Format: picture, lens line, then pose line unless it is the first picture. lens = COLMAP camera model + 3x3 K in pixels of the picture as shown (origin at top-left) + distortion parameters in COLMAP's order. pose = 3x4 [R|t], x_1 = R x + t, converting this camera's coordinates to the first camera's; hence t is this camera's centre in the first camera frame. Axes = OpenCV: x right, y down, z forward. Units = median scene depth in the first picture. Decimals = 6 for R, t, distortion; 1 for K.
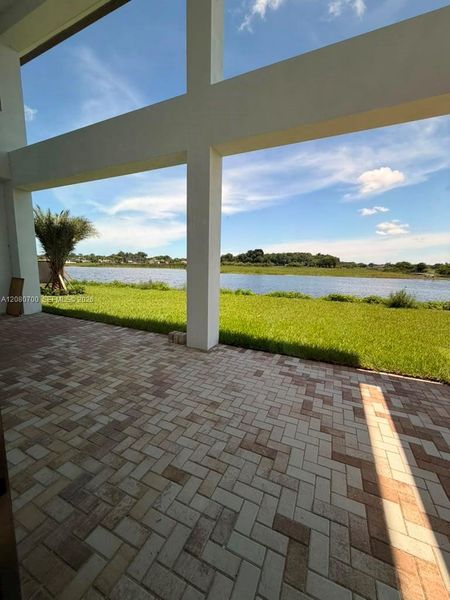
lens RADIAL K [[241.6, 0, 225.0], [0, 241.6, 300.0], [0, 0, 1]] dist [-0.000029, -0.000177]
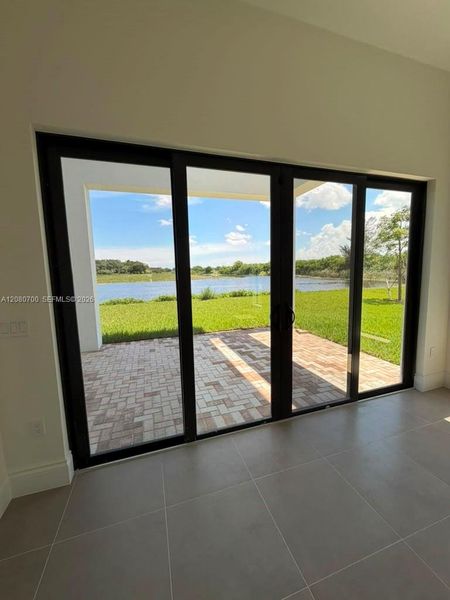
lens RADIAL K [[241.6, 0, 225.0], [0, 241.6, 300.0], [0, 0, 1]] dist [-0.000029, -0.000177]
pose [[0.733557, -0.124465, 0.668133, -0.430040], [0.141682, 0.989494, 0.028774, 0.019473], [-0.664695, 0.073555, 0.743485, -0.362687]]
